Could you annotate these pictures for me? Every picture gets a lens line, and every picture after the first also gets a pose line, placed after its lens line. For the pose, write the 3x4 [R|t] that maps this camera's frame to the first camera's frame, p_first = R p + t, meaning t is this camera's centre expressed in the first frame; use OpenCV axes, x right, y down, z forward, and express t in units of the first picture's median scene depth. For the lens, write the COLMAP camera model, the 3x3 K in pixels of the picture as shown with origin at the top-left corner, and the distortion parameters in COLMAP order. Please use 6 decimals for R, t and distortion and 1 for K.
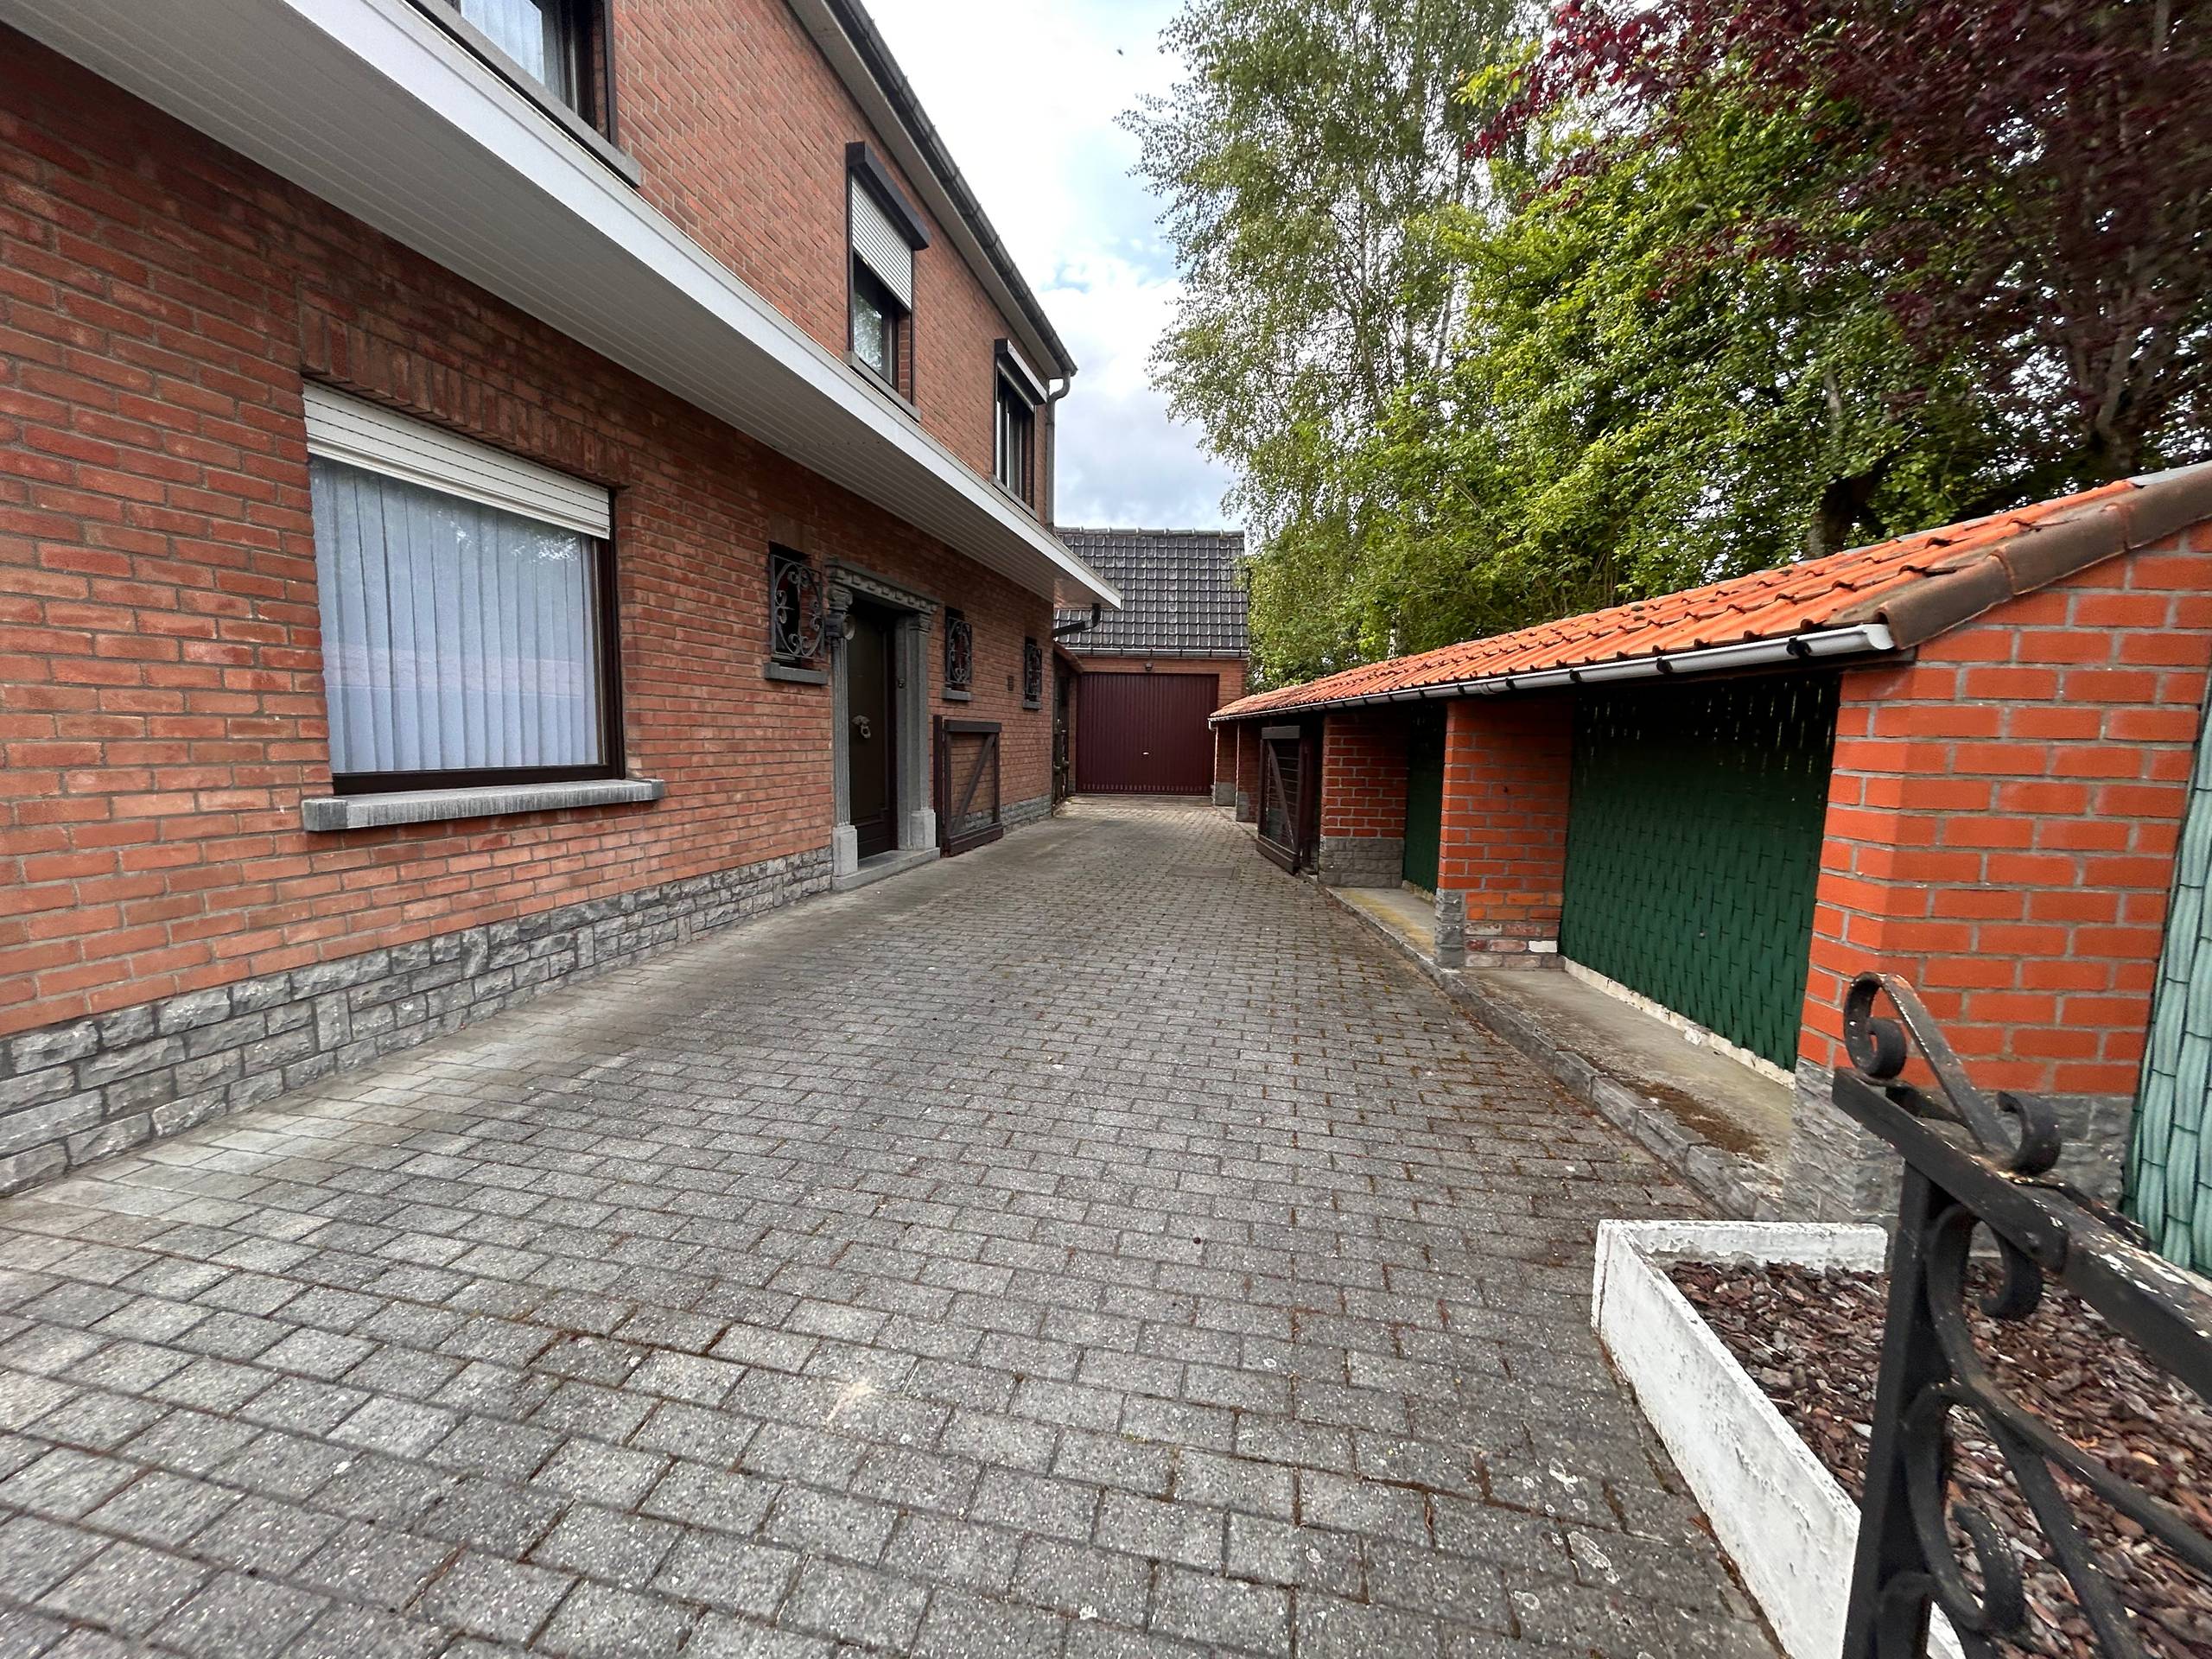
lens RADIAL K [[886.0, 0, 1108.1], [0, 886.0, 828.8], [0, 0, 1]] dist [-0.001241, -0.000198]
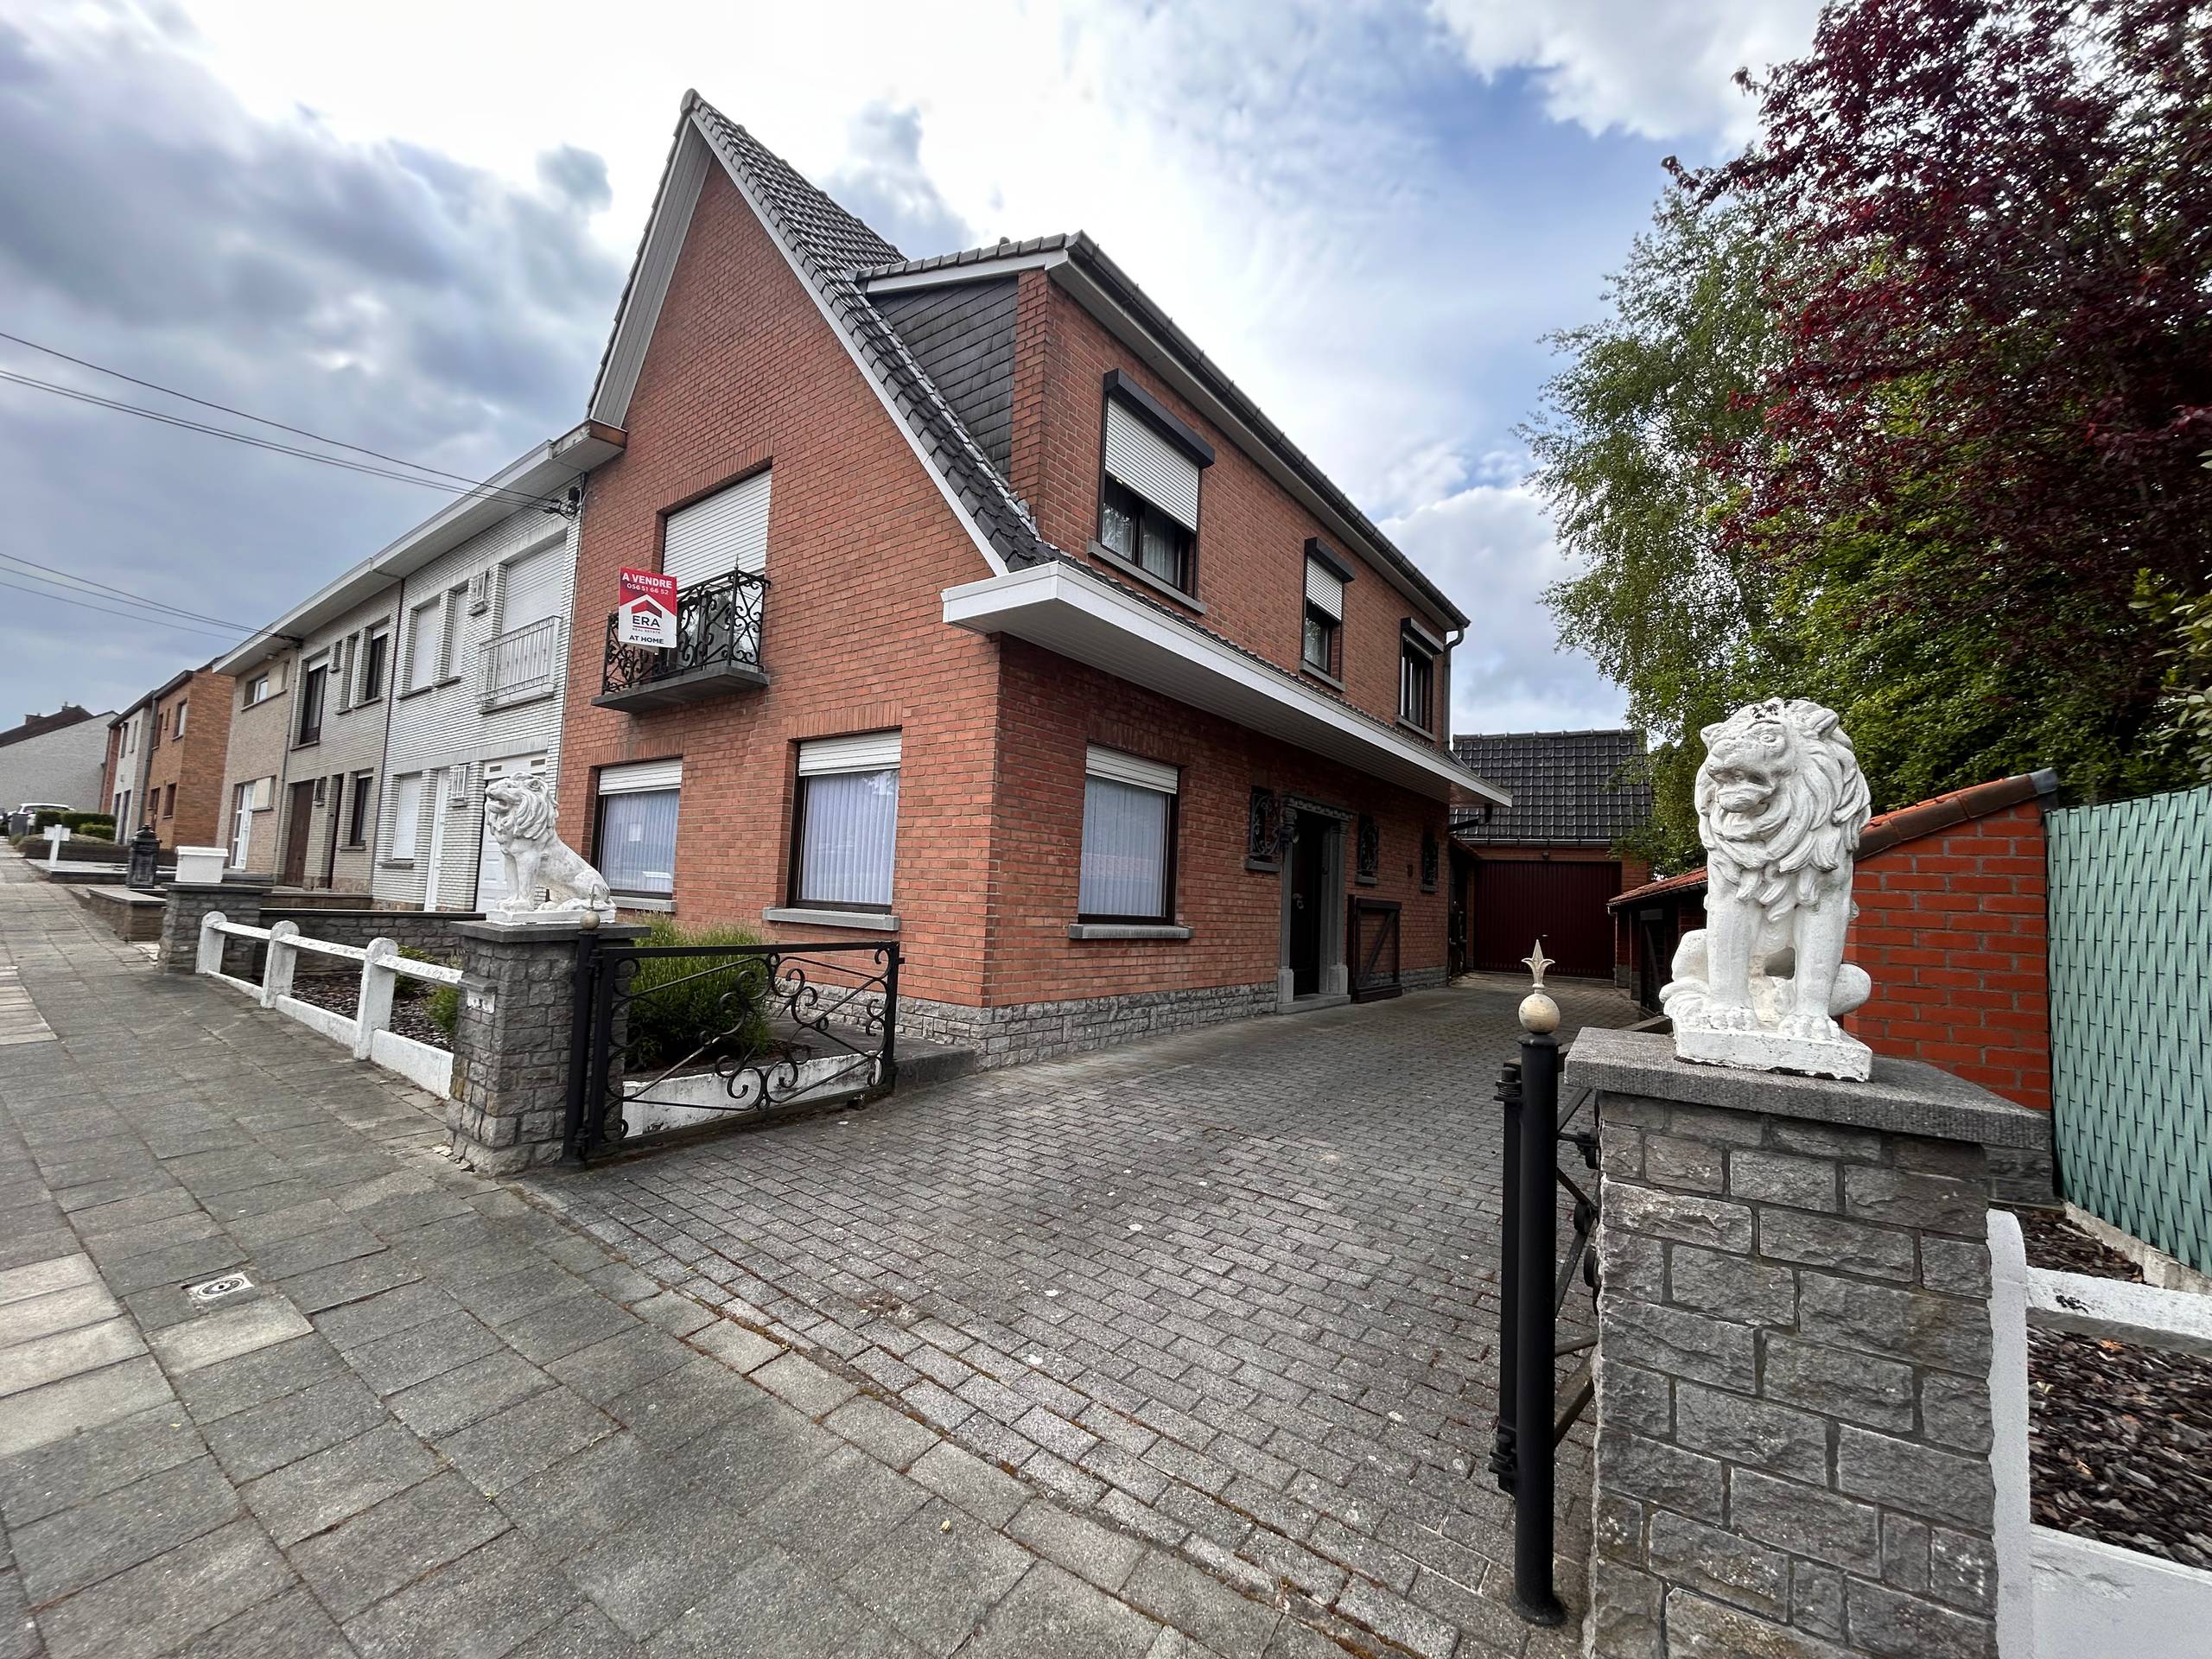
lens RADIAL K [[886.0, 0, 1105.5], [0, 886.0, 840.0], [0, 0, 1]] dist [-0.001241, -0.000198]
pose [[0.902541, -0.008215, -0.430526, 0.072407], [-0.074531, 0.981748, -0.174976, 0.077284], [0.424105, 0.190010, 0.885455, -0.527368]]
